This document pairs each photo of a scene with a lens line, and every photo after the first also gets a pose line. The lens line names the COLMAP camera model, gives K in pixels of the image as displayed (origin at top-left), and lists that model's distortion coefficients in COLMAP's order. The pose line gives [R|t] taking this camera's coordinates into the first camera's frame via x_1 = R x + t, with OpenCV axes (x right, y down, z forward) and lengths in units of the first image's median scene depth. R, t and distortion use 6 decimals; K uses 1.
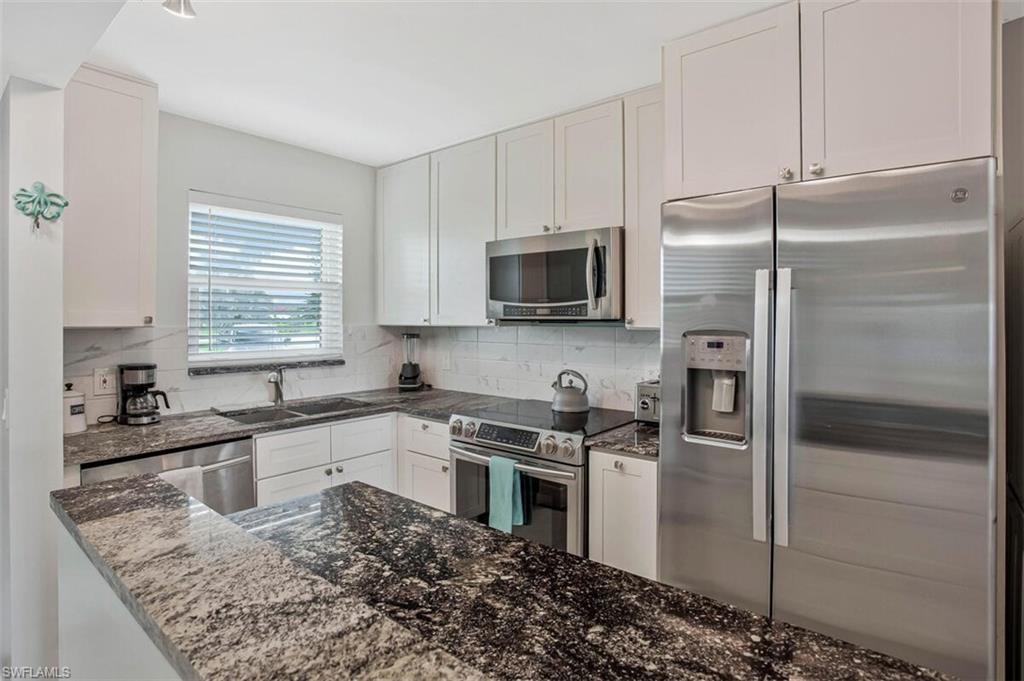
lens RADIAL K [[510.0, 0, 509.4], [0, 510.0, 319.1], [0, 0, 1]] dist [-0.085252, 0.042700]
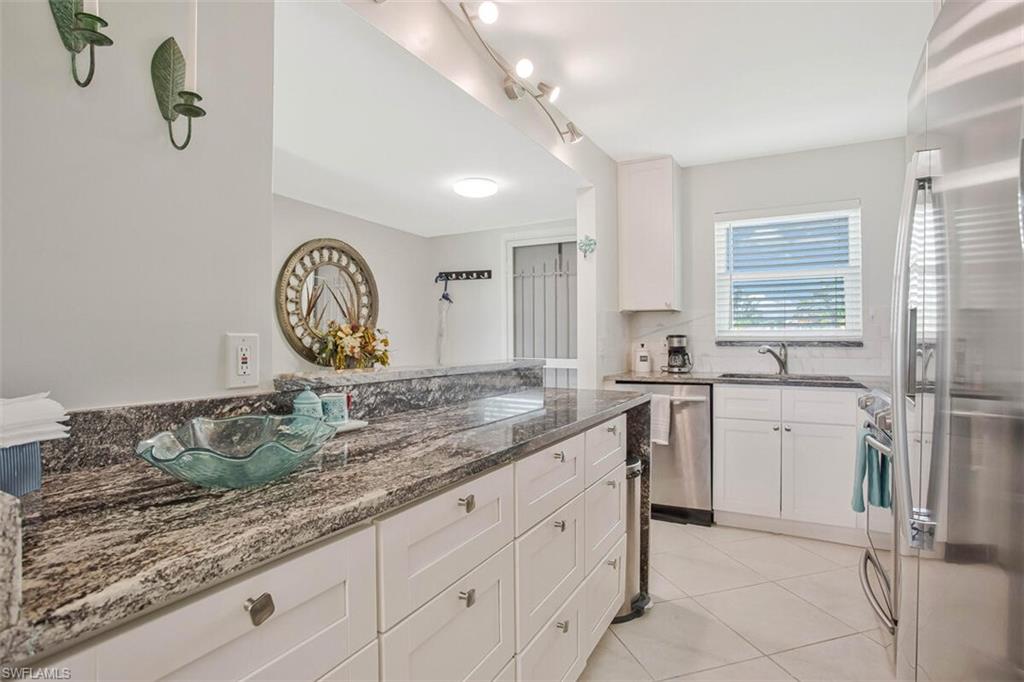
lens RADIAL K [[510.0, 0, 509.4], [0, 510.0, 319.6], [0, 0, 1]] dist [-0.085252, 0.042700]
pose [[0.179087, -0.035315, -0.983199, 0.638393], [-0.002626, 0.999335, -0.036373, 0.092665], [0.983830, 0.009096, 0.178875, 0.175489]]
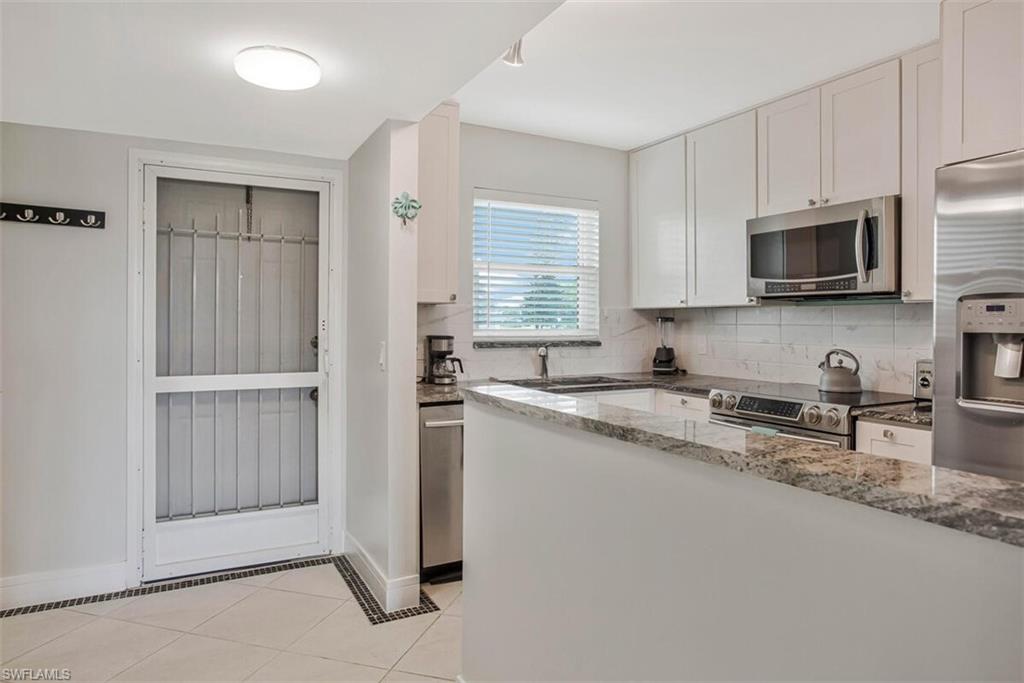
lens RADIAL K [[622.0, 0, 512.9], [0, 622.0, 320.7], [0, 0, 1]] dist [-0.070714, 0.064001]
pose [[0.921539, 0.002550, -0.388278, 0.000810], [-0.003396, 0.999993, -0.001493, 0.051387], [0.388272, 0.002694, 0.921541, -0.300200]]
